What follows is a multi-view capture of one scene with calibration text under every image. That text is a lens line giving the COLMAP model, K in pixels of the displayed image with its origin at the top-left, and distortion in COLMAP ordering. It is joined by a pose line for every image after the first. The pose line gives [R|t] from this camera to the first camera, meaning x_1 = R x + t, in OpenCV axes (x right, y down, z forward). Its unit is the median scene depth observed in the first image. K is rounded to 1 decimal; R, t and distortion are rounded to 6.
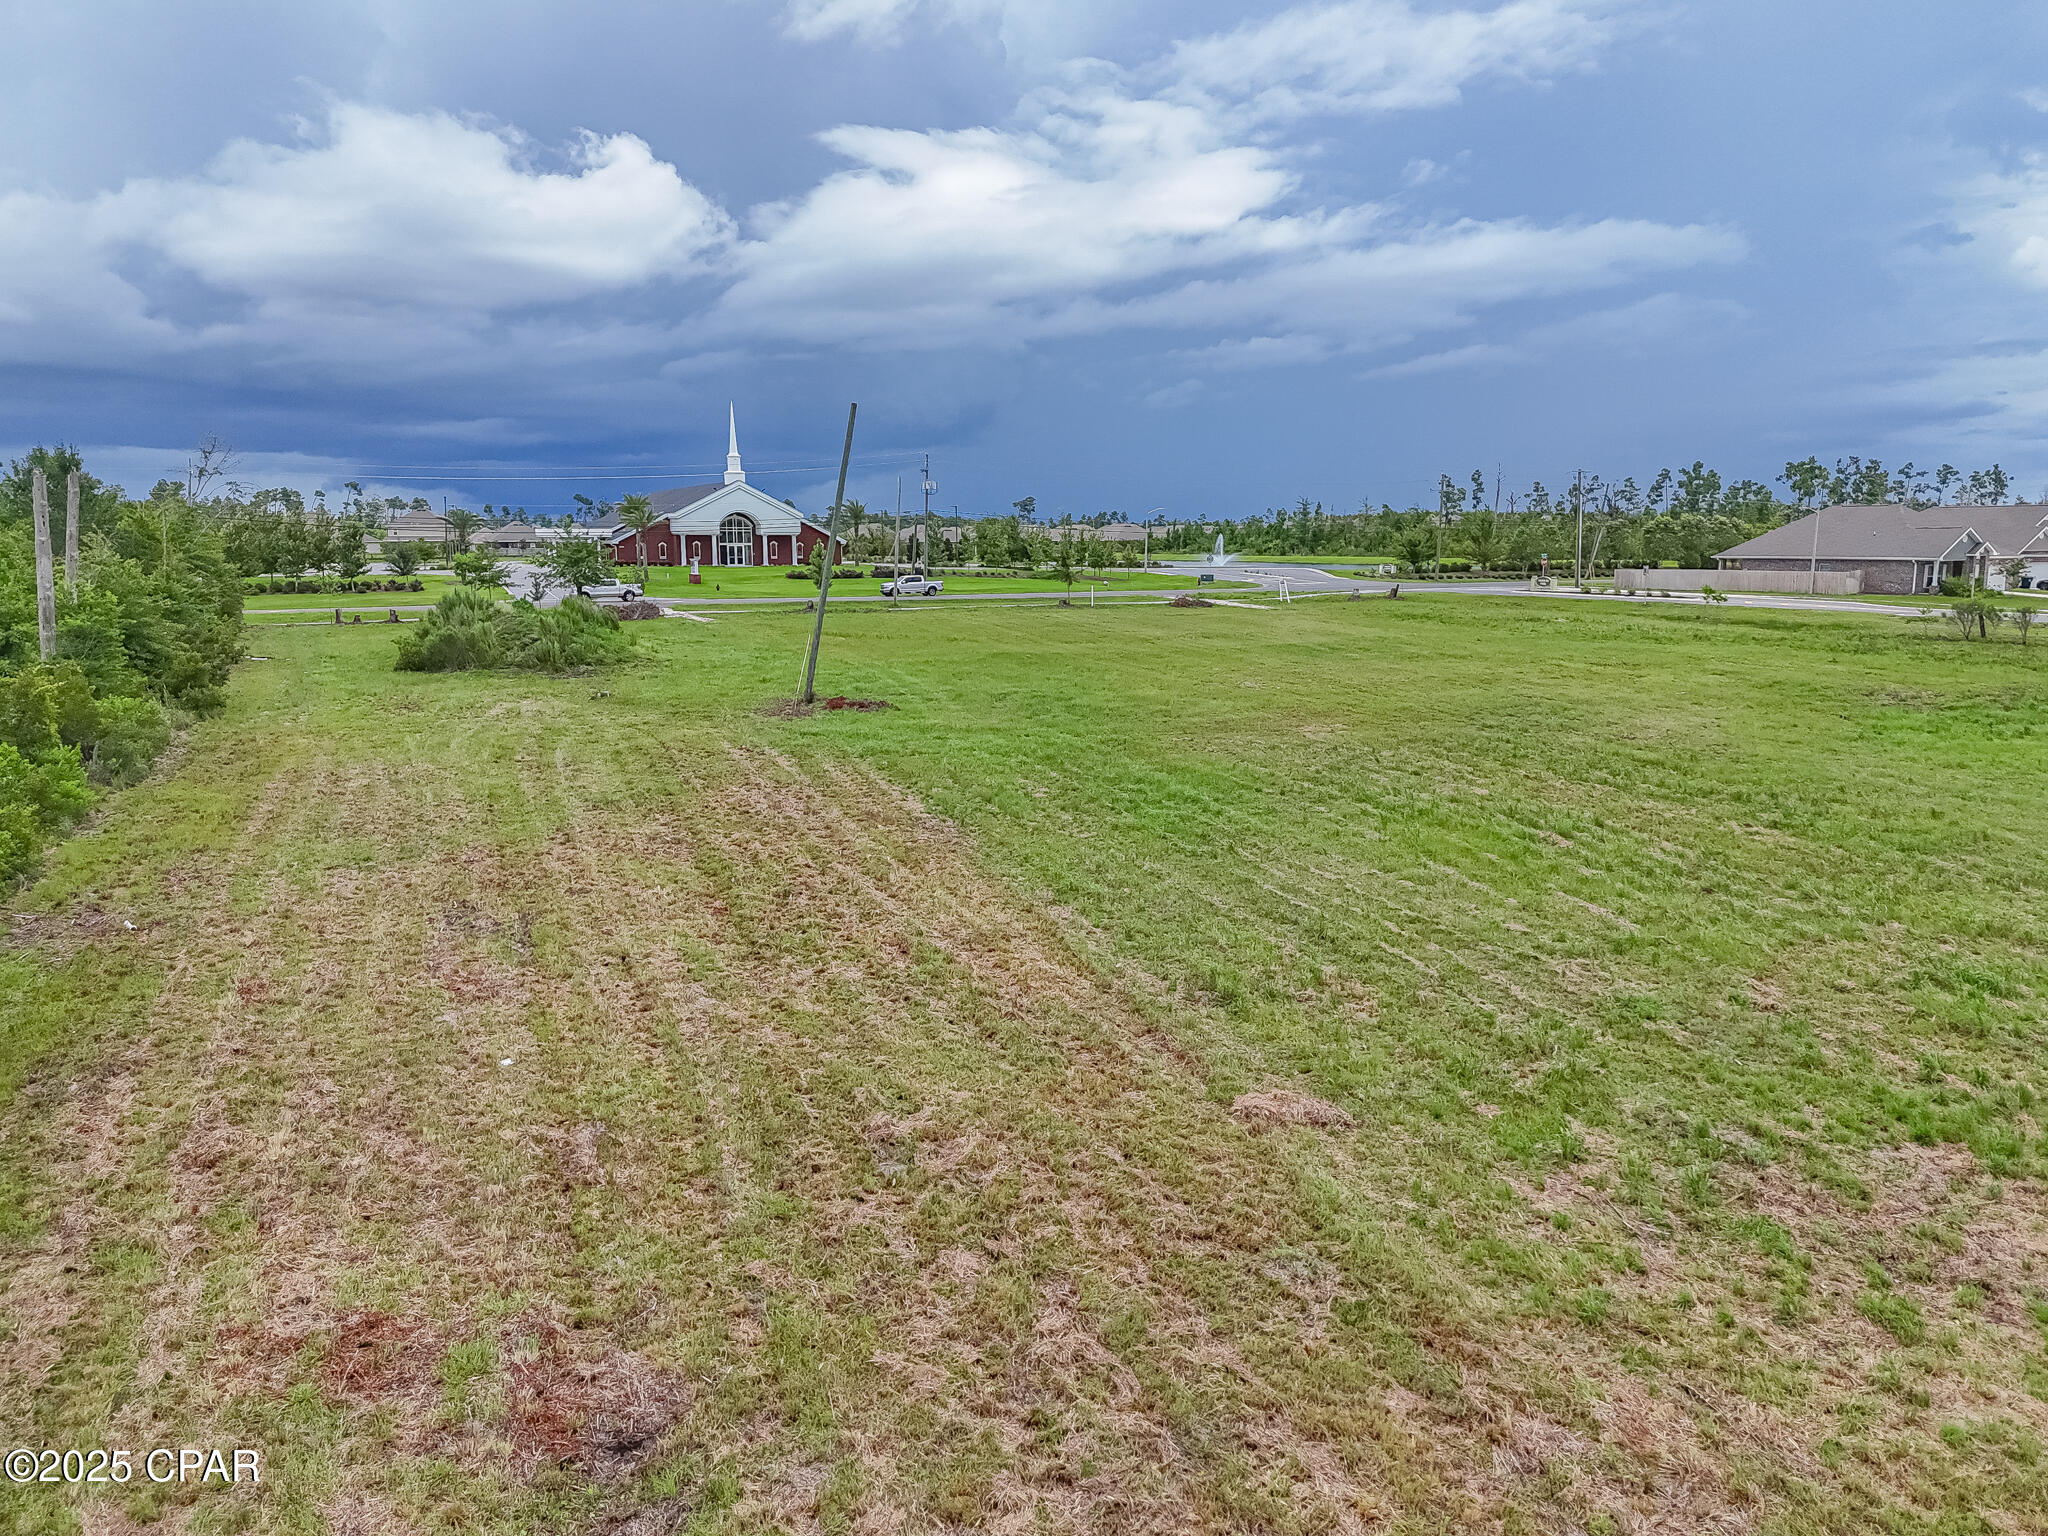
lens RADIAL K [[1435.0, 0, 1024.0], [0, 1435.0, 768.0], [0, 0, 1]] dist [-0.061563, 0.109320]
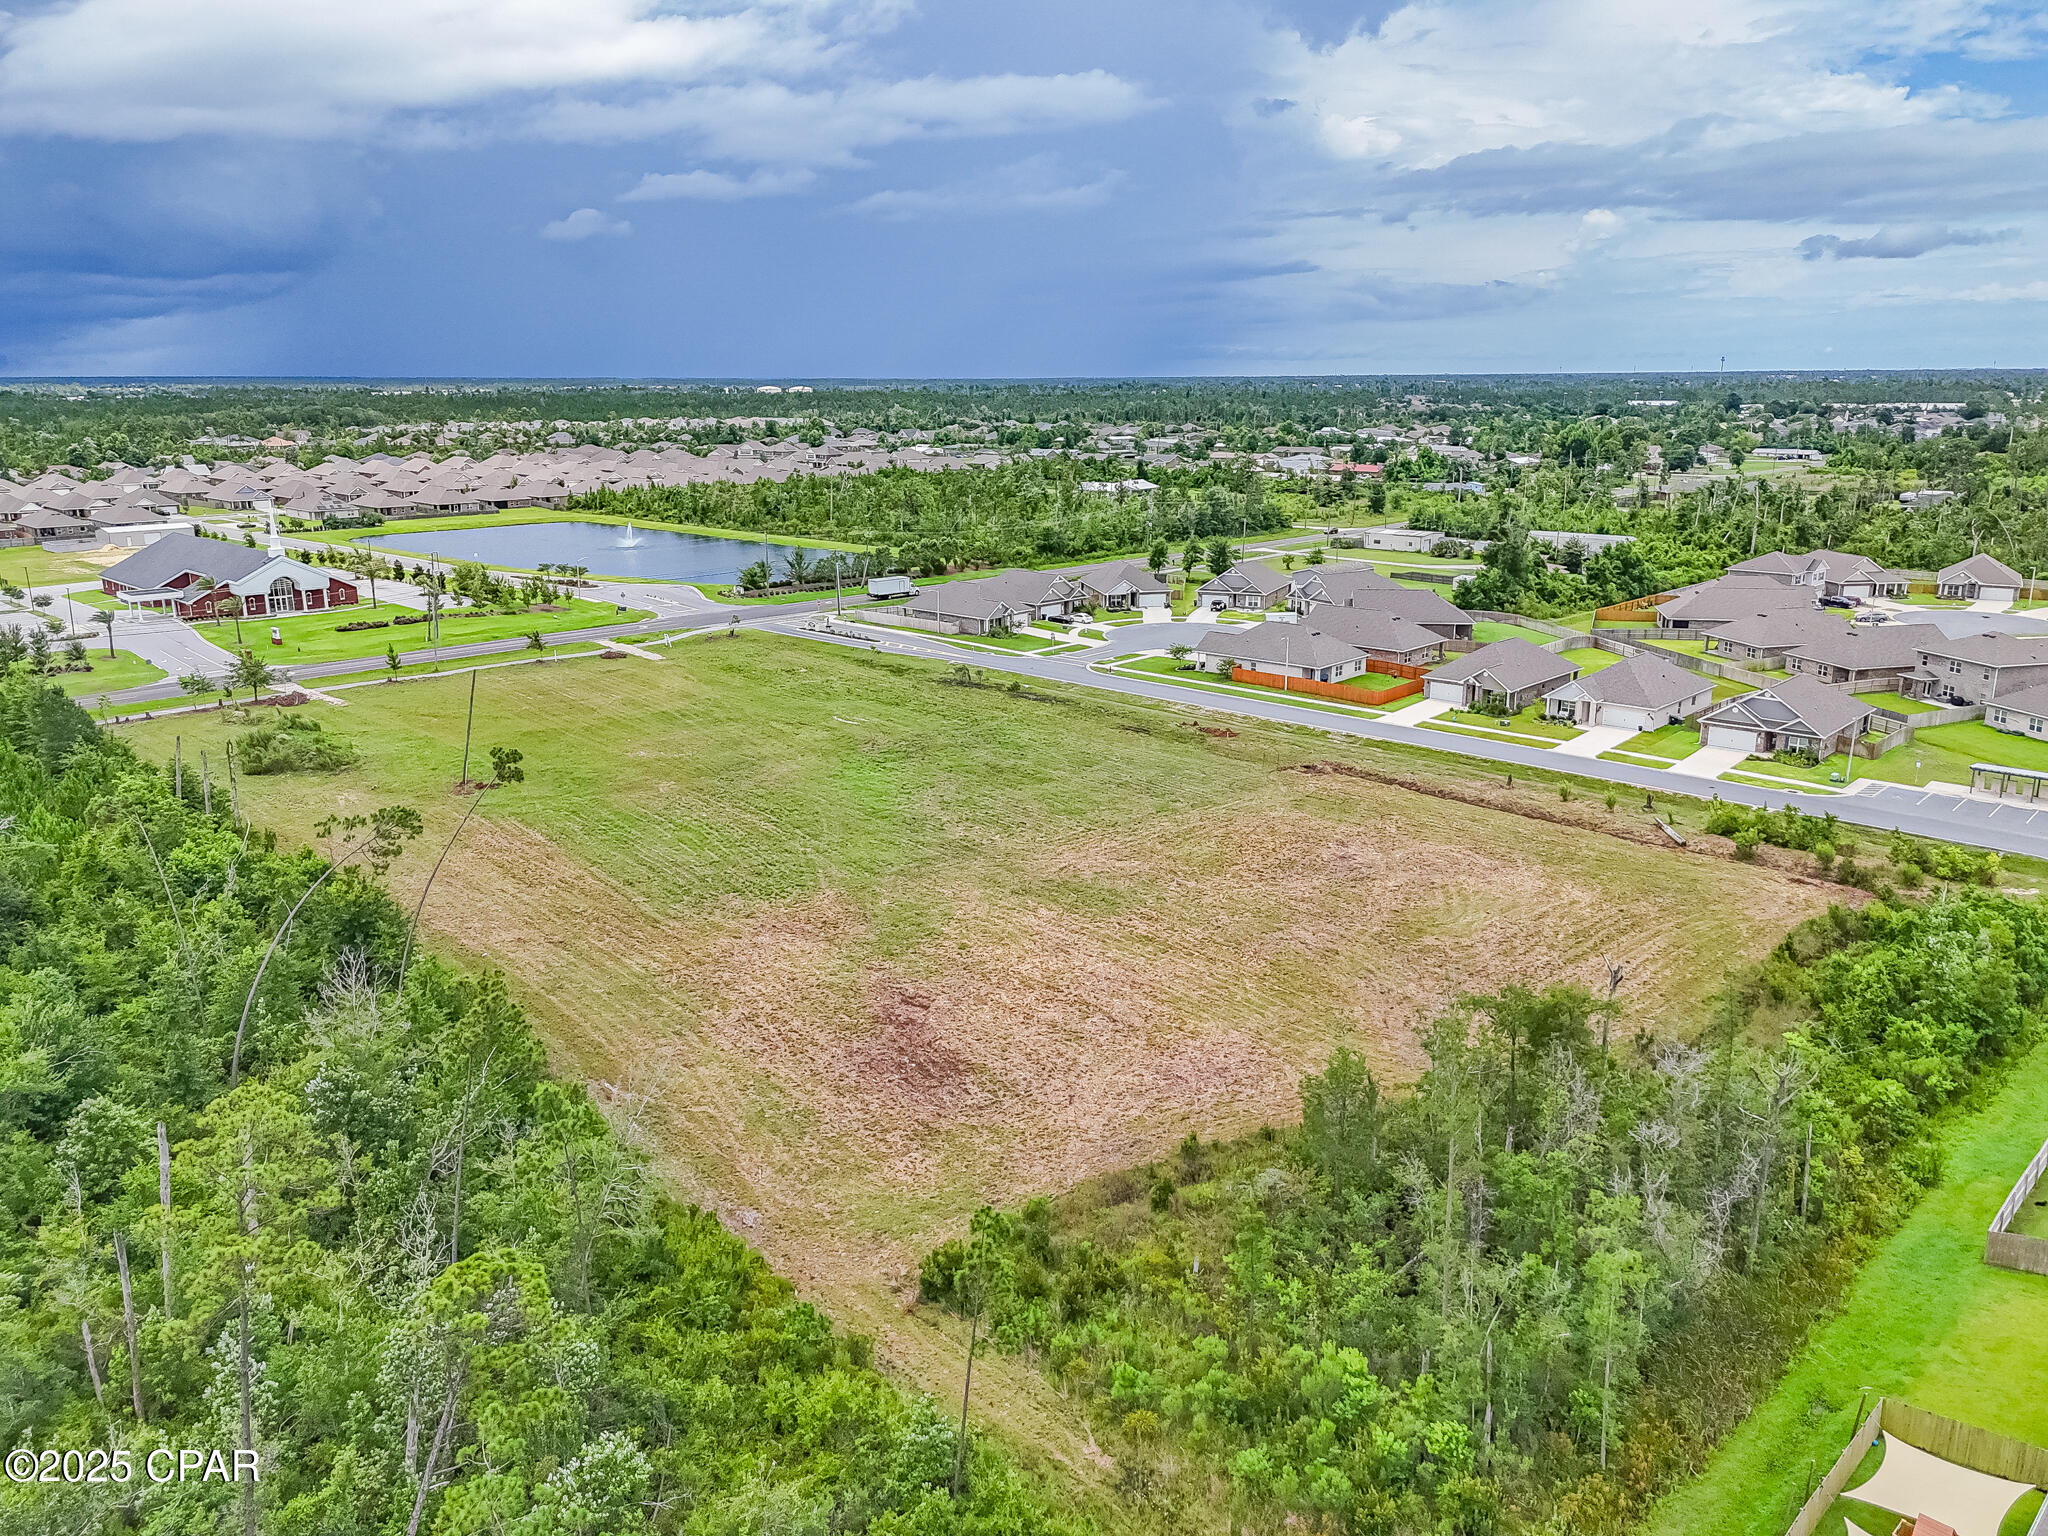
lens RADIAL K [[1516.6, 0, 1032.6], [0, 1516.6, 783.0], [0, 0, 1]] dist [0.069654, -0.061245]
pose [[0.928562, -0.096292, 0.358469, -0.071805], [0.052258, 0.990059, 0.130581, -0.134319], [-0.367479, -0.102519, 0.924364, -0.732634]]
